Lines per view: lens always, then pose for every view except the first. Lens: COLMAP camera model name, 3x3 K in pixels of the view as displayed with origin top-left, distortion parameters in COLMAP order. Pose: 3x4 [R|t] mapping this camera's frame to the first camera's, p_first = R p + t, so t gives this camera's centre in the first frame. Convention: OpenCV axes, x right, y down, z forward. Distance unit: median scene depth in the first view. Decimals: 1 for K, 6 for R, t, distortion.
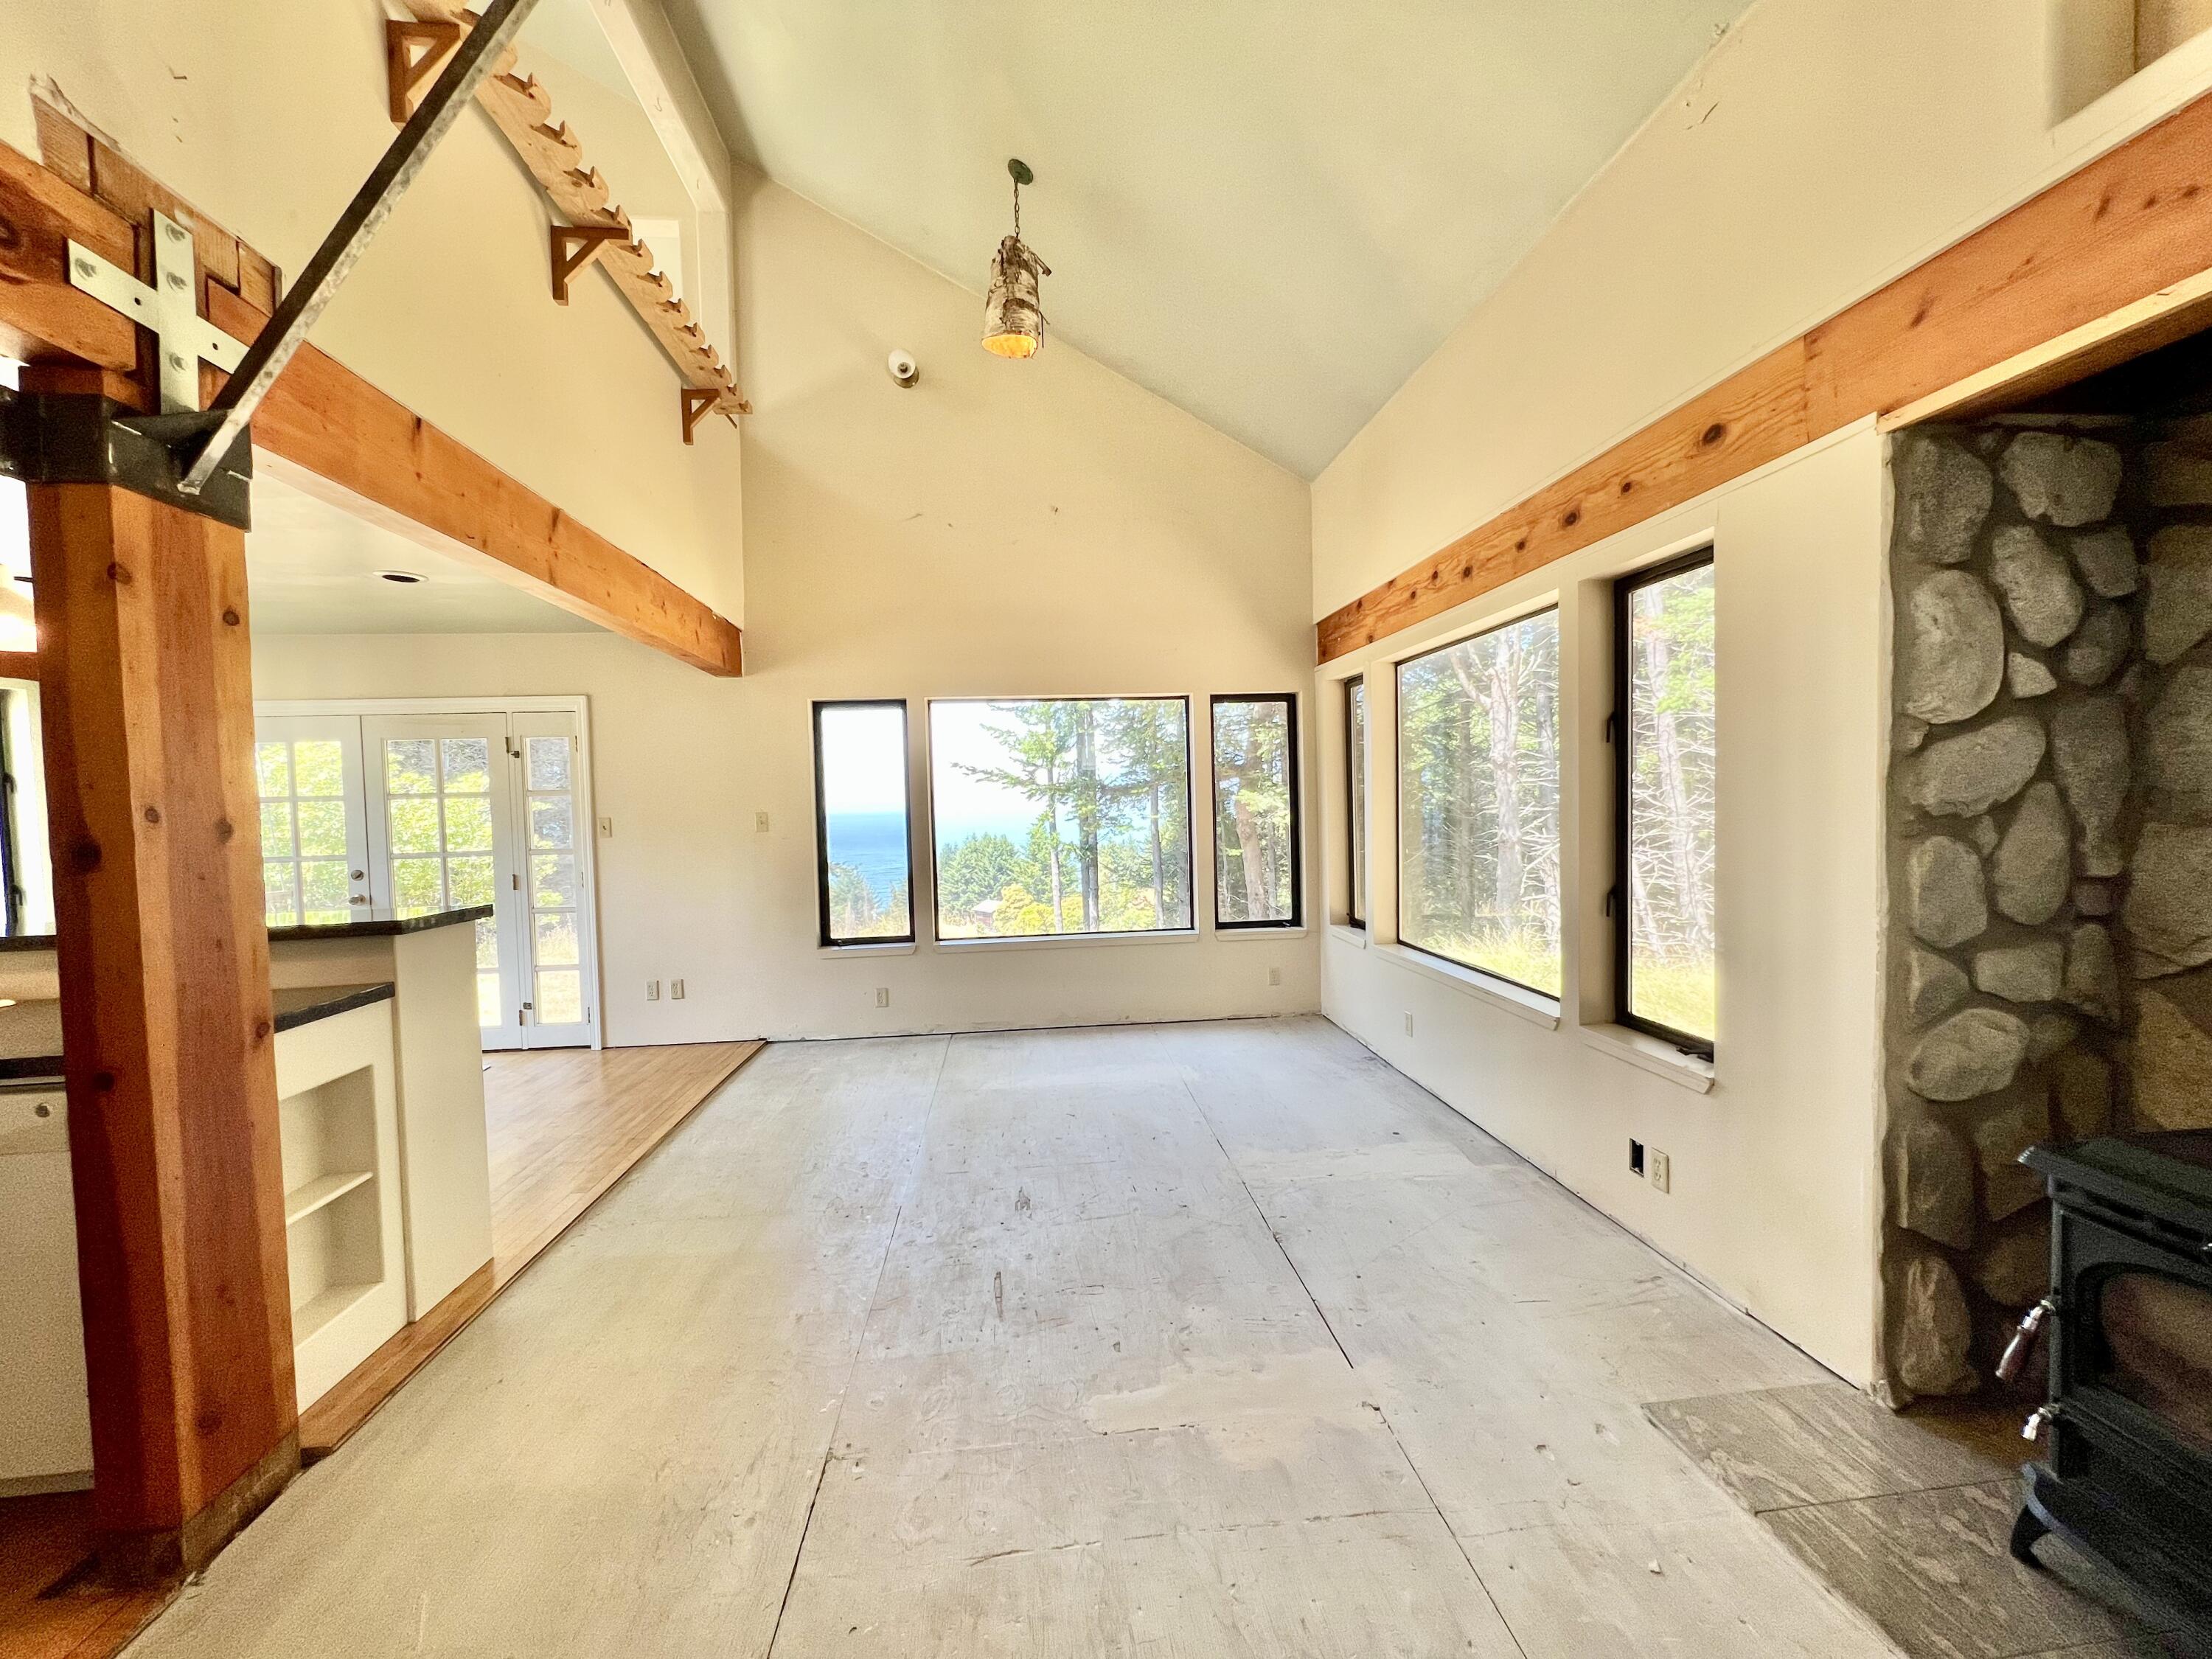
lens RADIAL K [[884.8, 0, 1106.0], [0, 884.8, 831.7], [0, 0, 1]] dist [-0.001930, 0.000484]
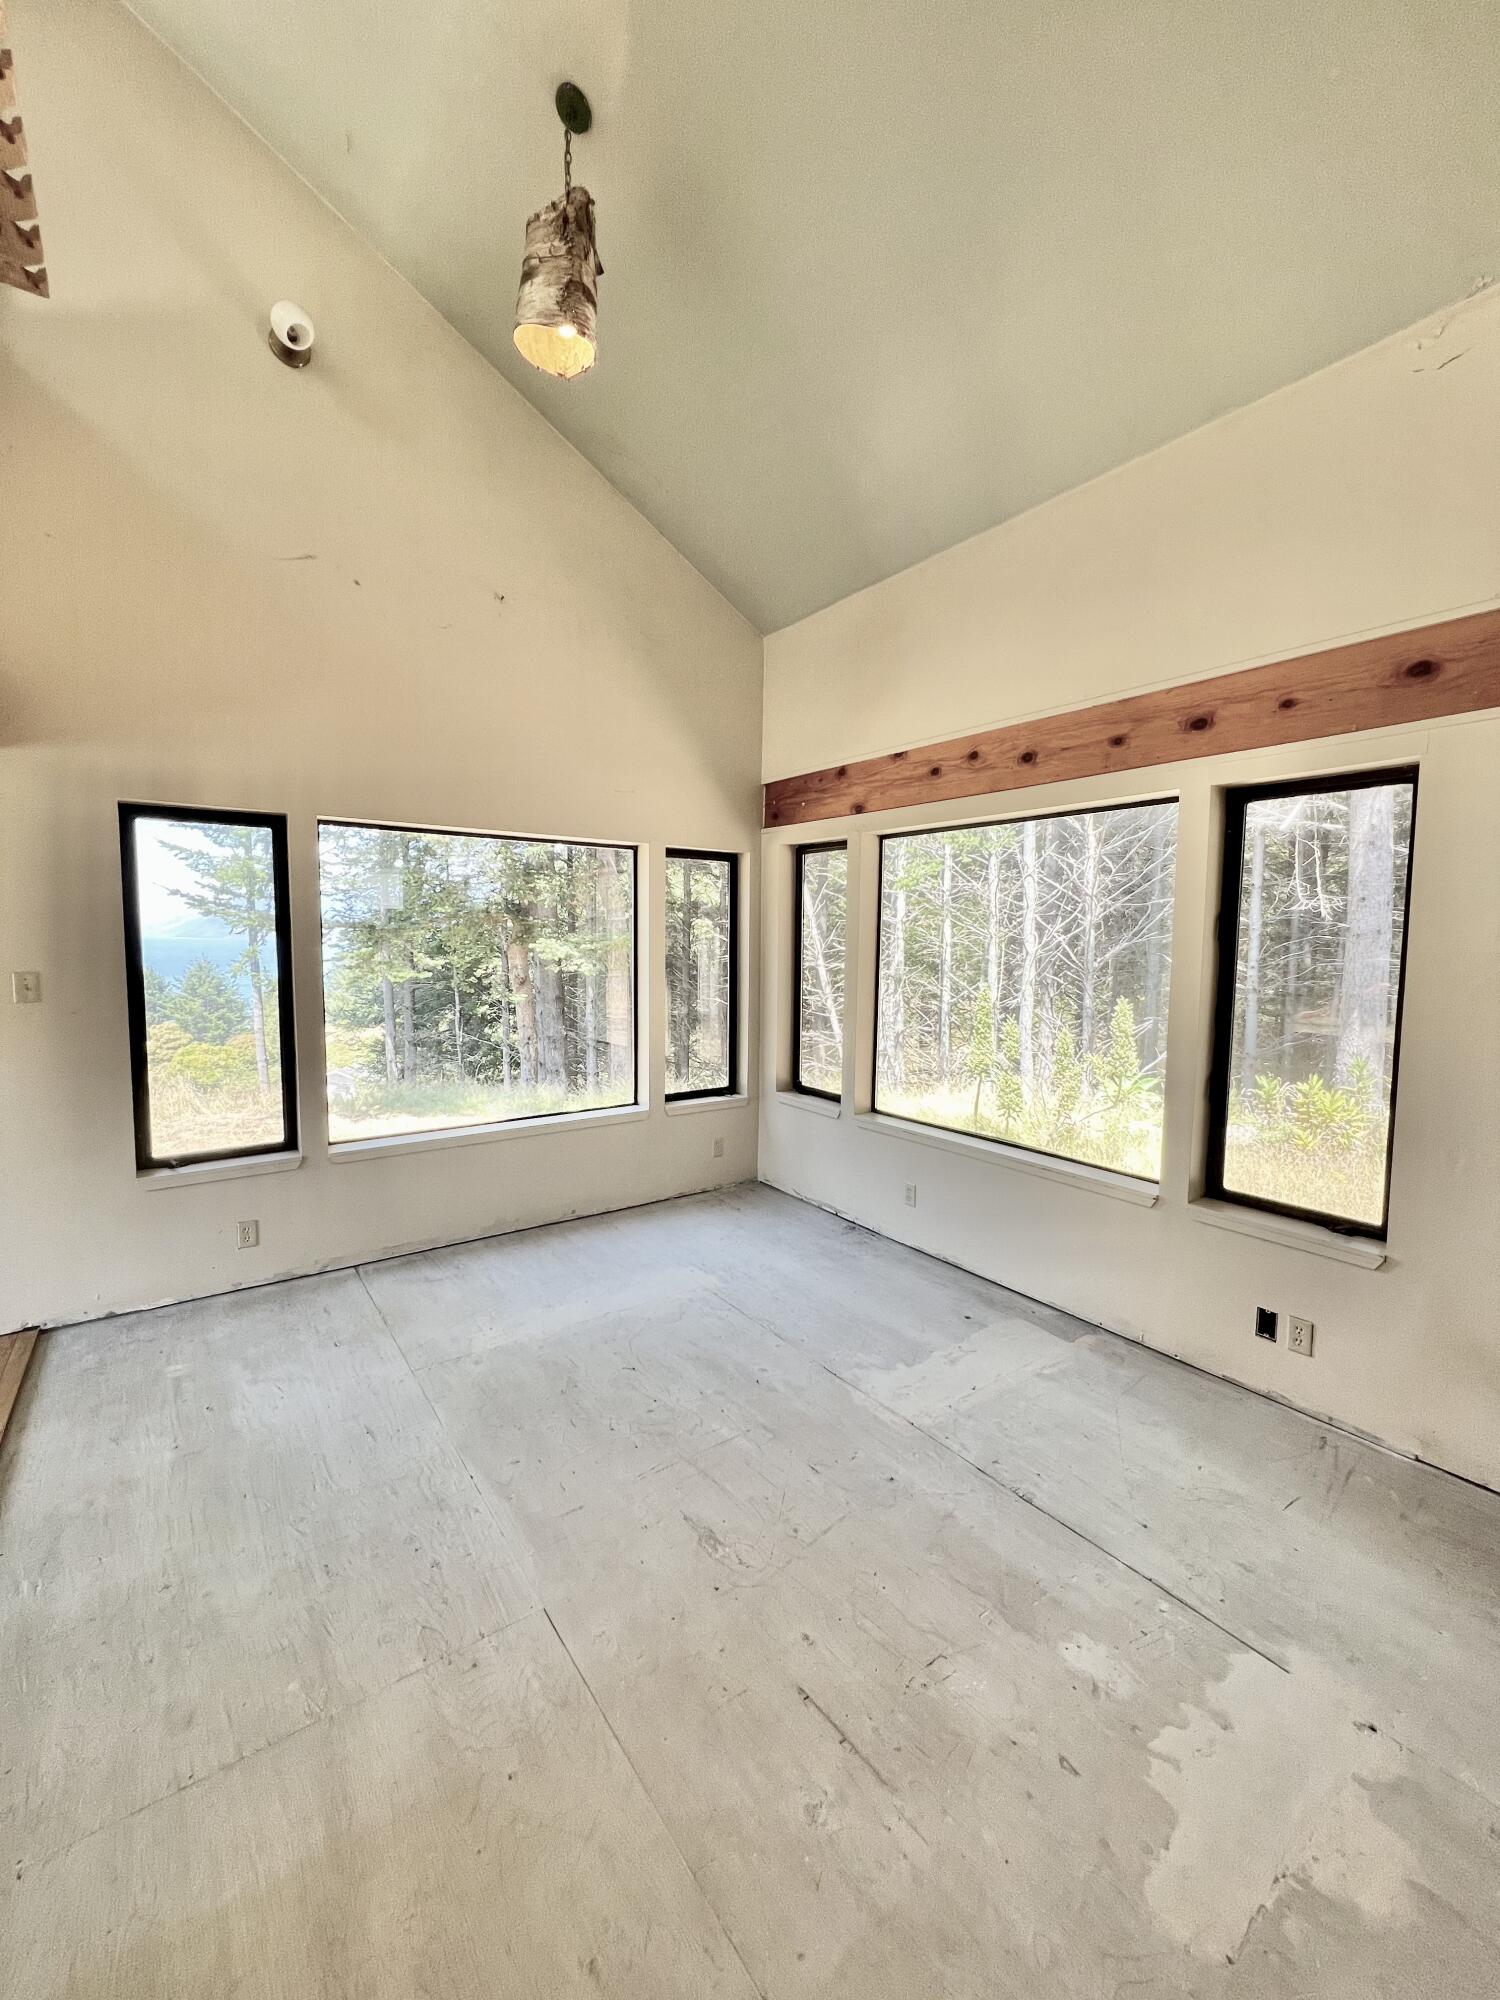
lens RADIAL K [[800.0, 0, 749.2], [0, 800.0, 1001.0], [0, 0, 1]] dist [-0.001930, 0.000484]
pose [[0.861439, -0.004600, 0.507840, -0.283052], [-0.016205, 0.999201, 0.036540, -0.036381], [-0.507603, -0.039707, 0.860676, 0.304767]]
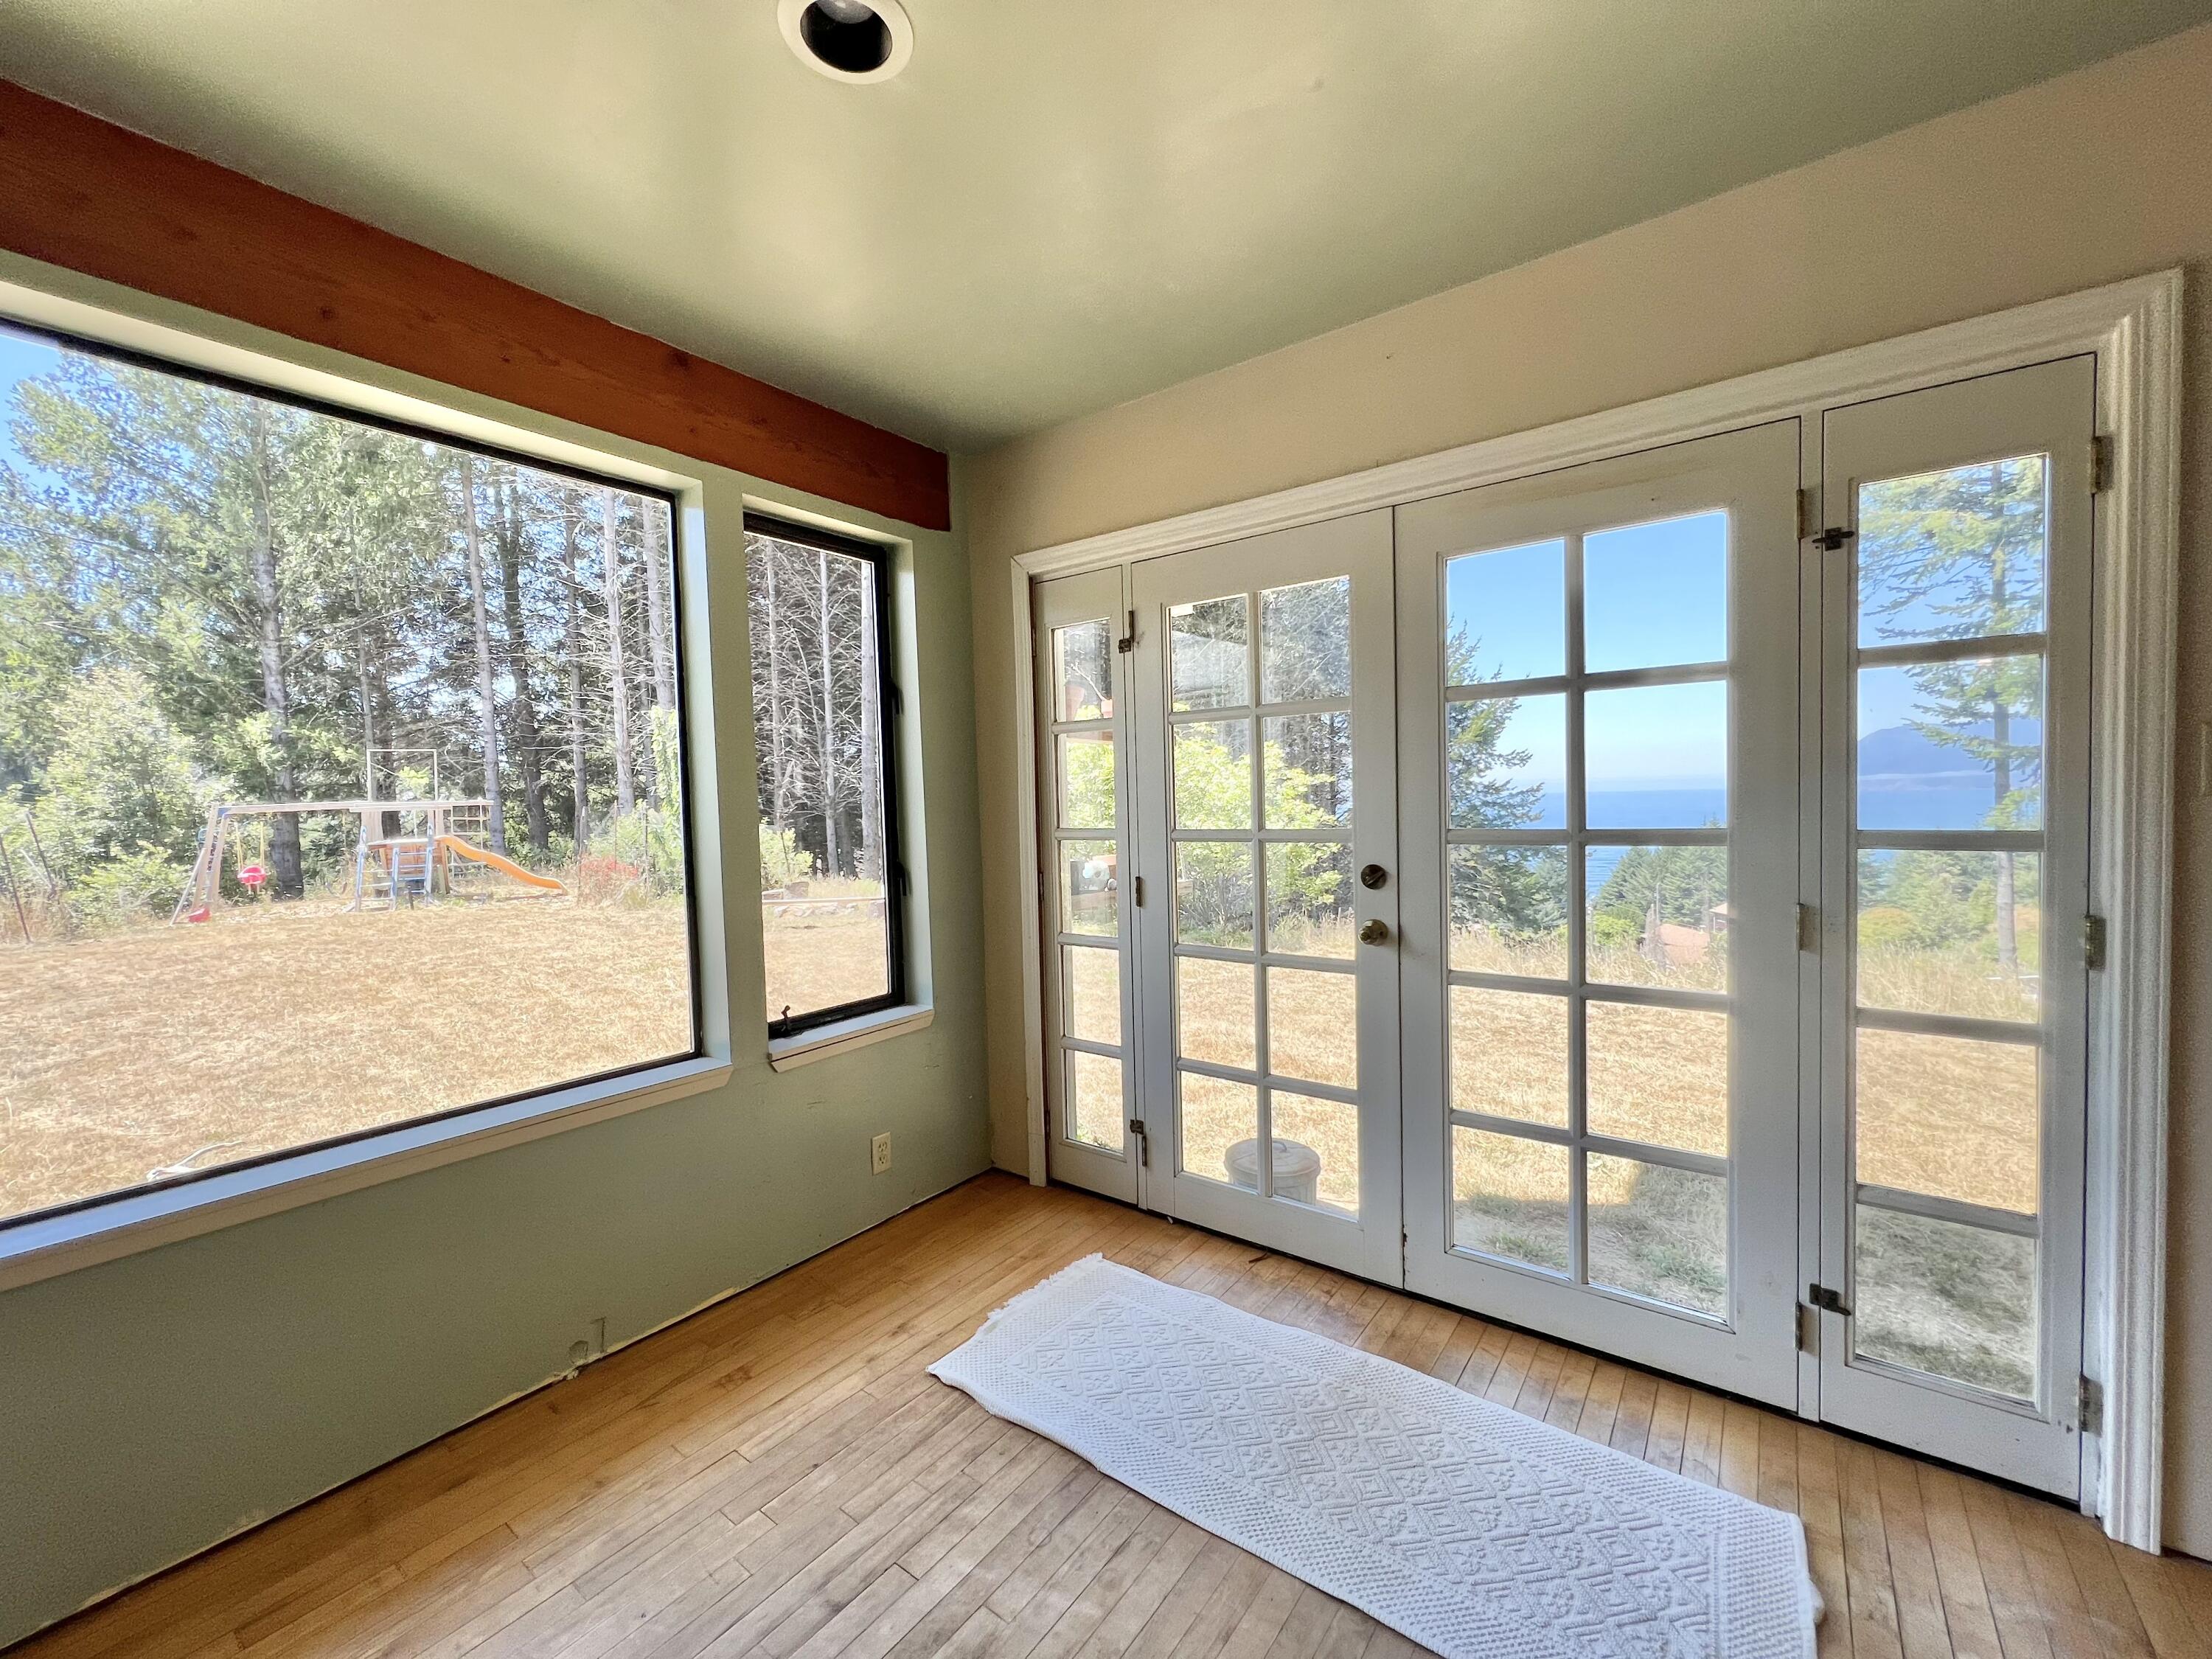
lens RADIAL K [[884.8, 0, 1106.8], [0, 884.8, 832.1], [0, 0, 1]] dist [-0.001930, 0.000484]
pose [[0.738329, 0.033644, -0.673601, -0.753132], [-0.018087, 0.999384, 0.030090, 0.018506], [0.674198, -0.010033, 0.738482, 0.677554]]
